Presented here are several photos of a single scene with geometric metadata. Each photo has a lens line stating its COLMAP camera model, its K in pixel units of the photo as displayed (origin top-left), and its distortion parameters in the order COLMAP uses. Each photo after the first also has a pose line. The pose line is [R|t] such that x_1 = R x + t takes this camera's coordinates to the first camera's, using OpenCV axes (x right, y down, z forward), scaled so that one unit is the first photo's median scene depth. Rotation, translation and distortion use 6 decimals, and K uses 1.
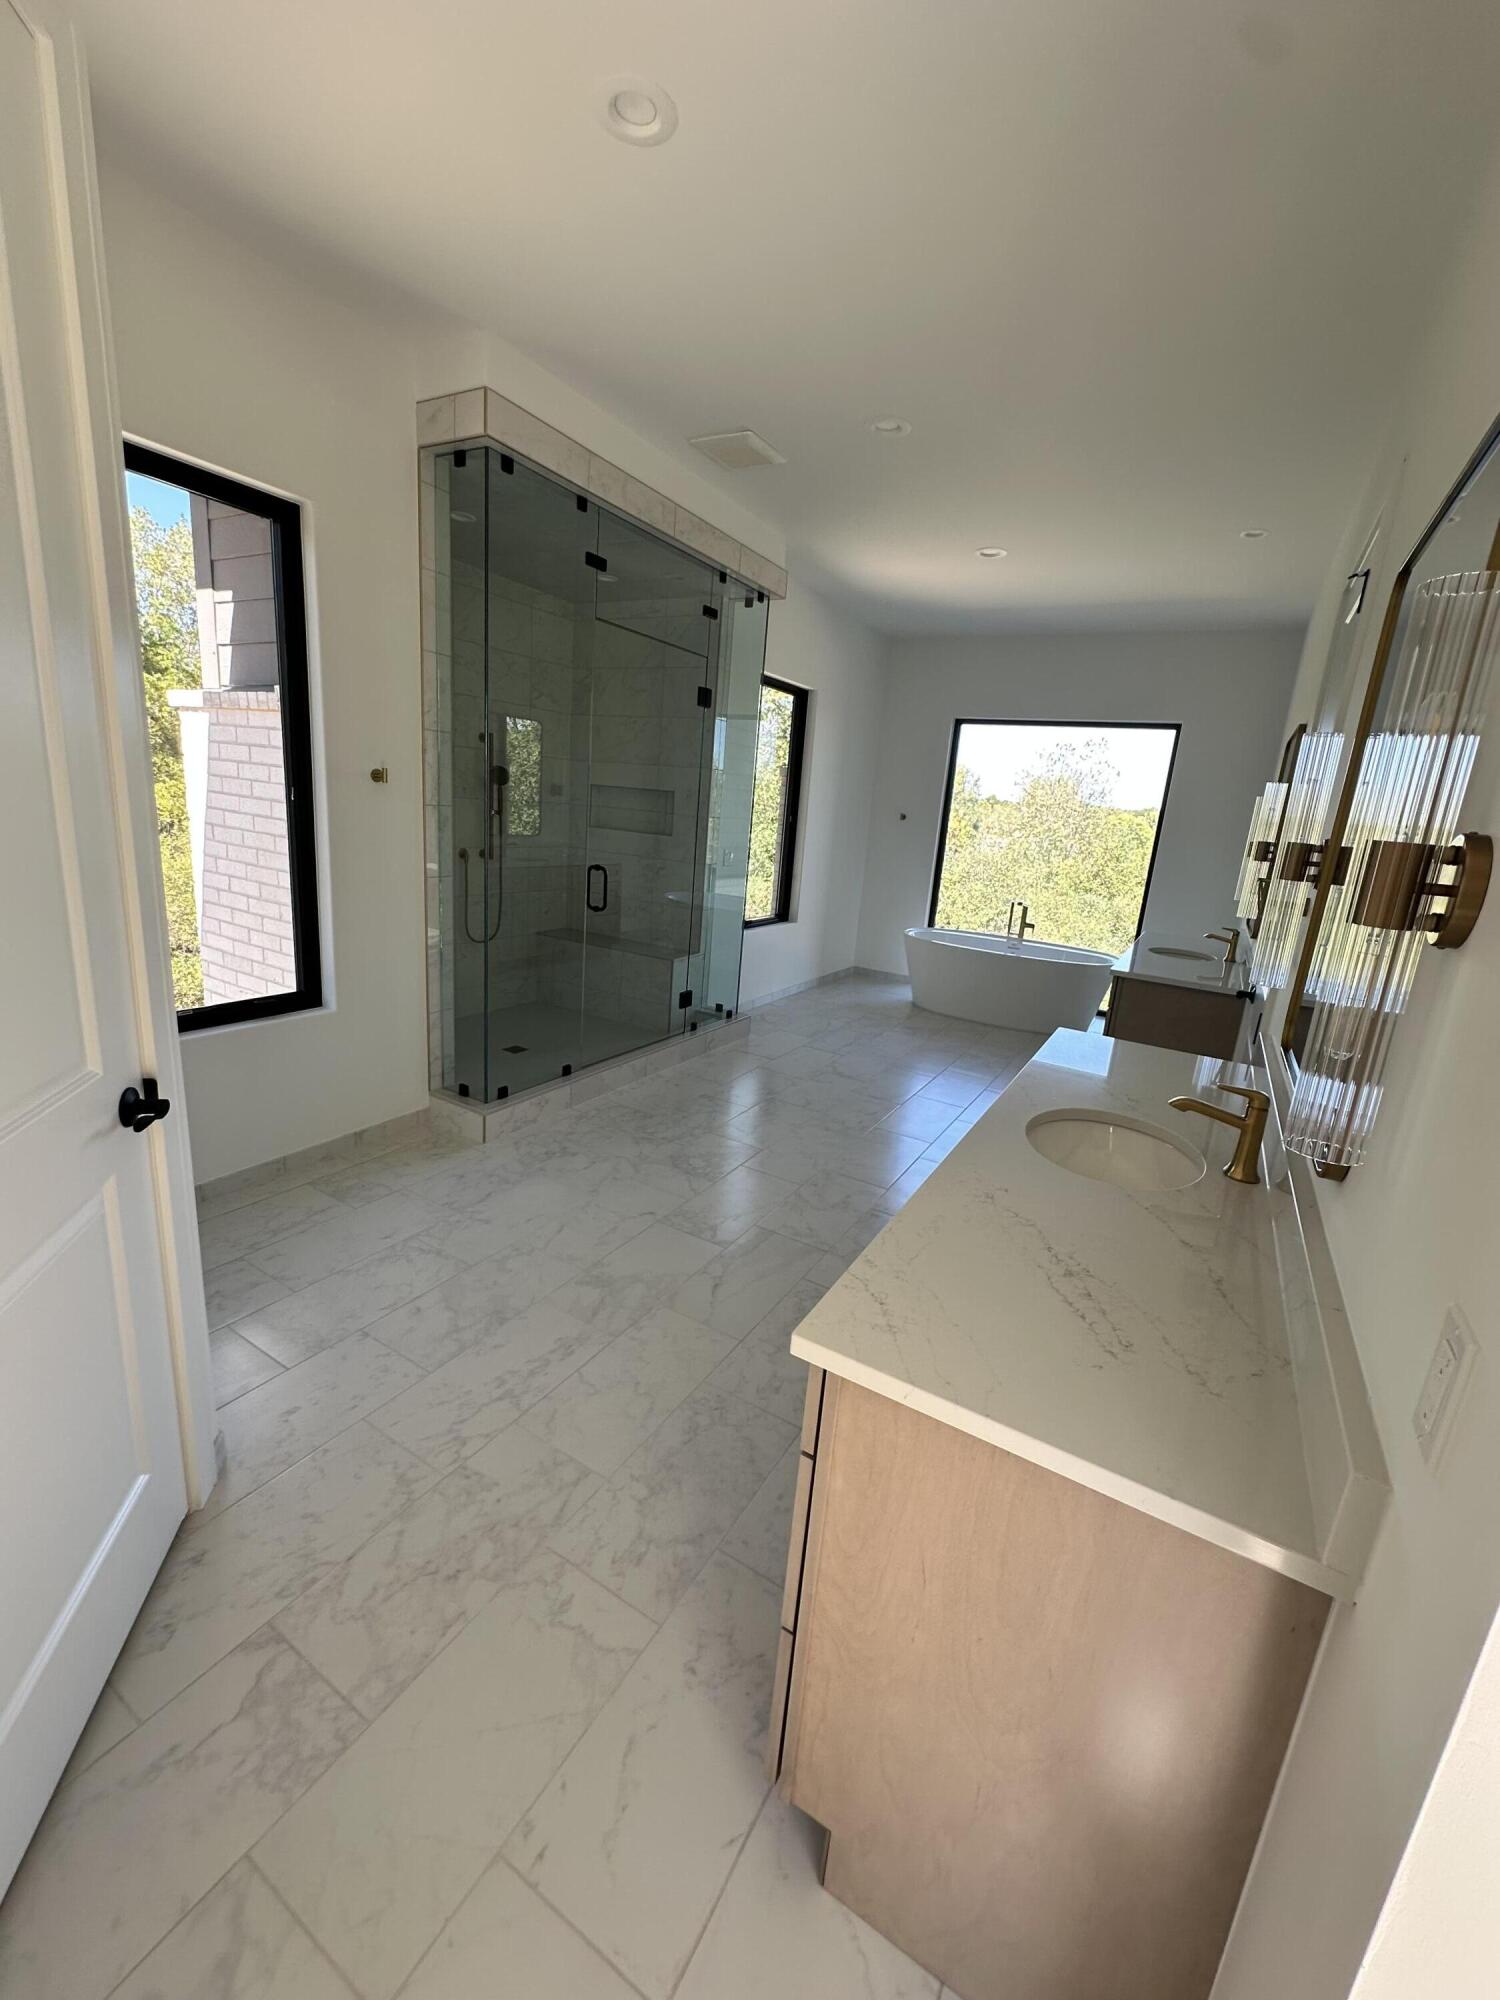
lens RADIAL K [[797.2, 0, 749.0], [0, 797.2, 998.8], [0, 0, 1]] dist [-0.003473, 0.000362]
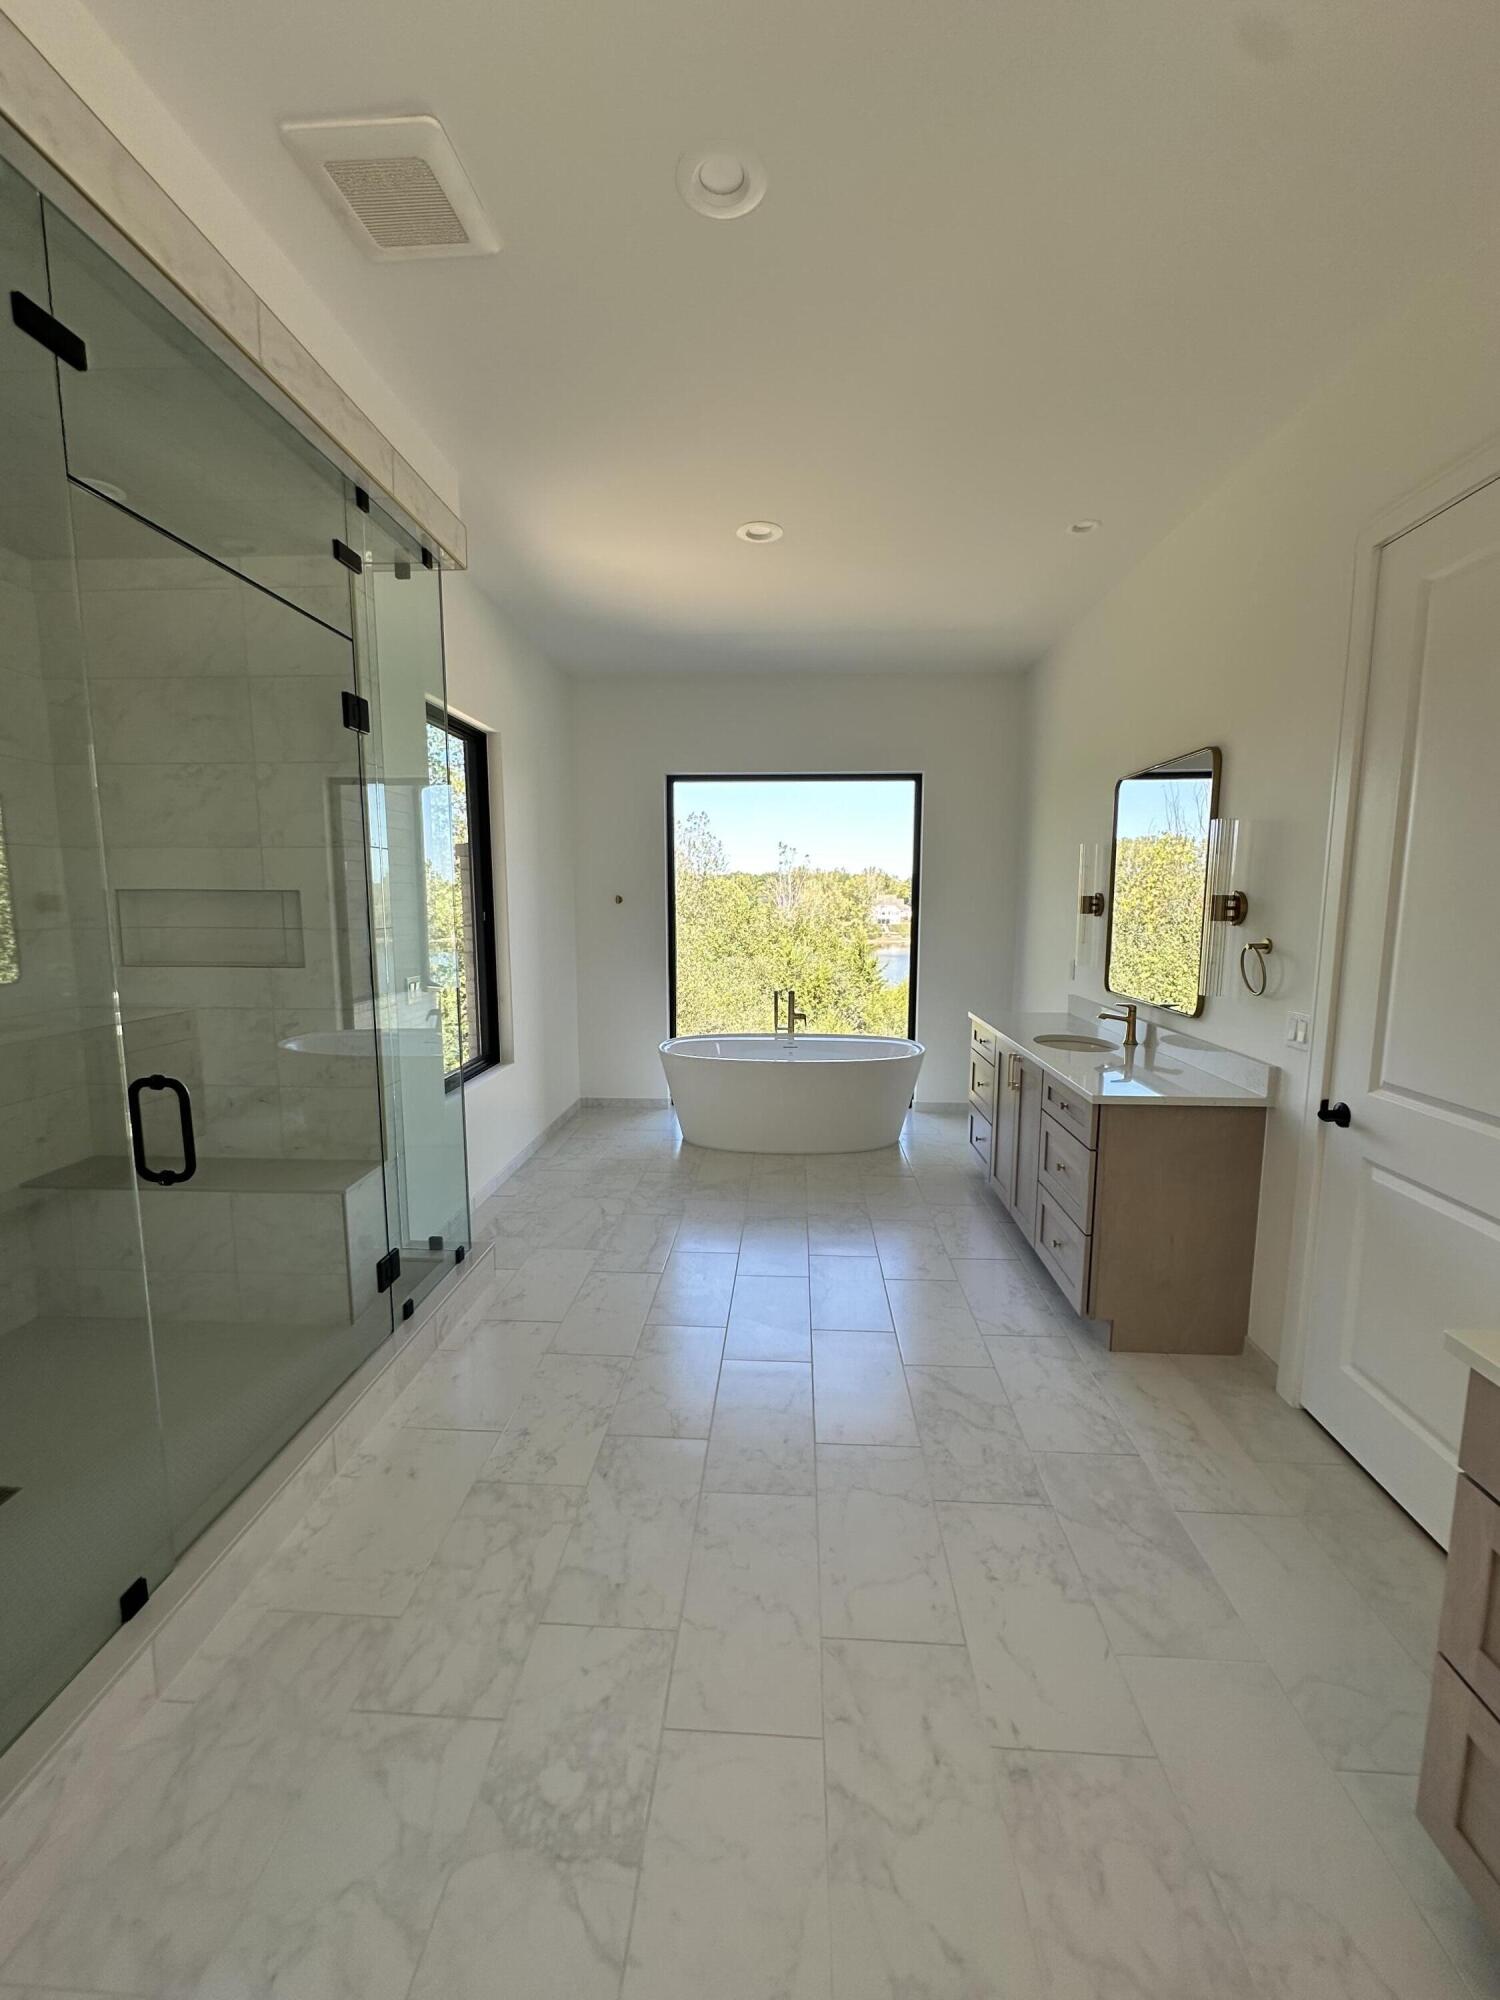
lens RADIAL K [[797.2, 0, 751.0], [0, 797.2, 998.9], [0, 0, 1]] dist [-0.003473, 0.000362]
pose [[0.886882, -0.135965, 0.441536, -0.068176], [0.176845, 0.982834, -0.052566, -0.096381], [-0.426809, 0.124703, 0.895702, 0.361049]]
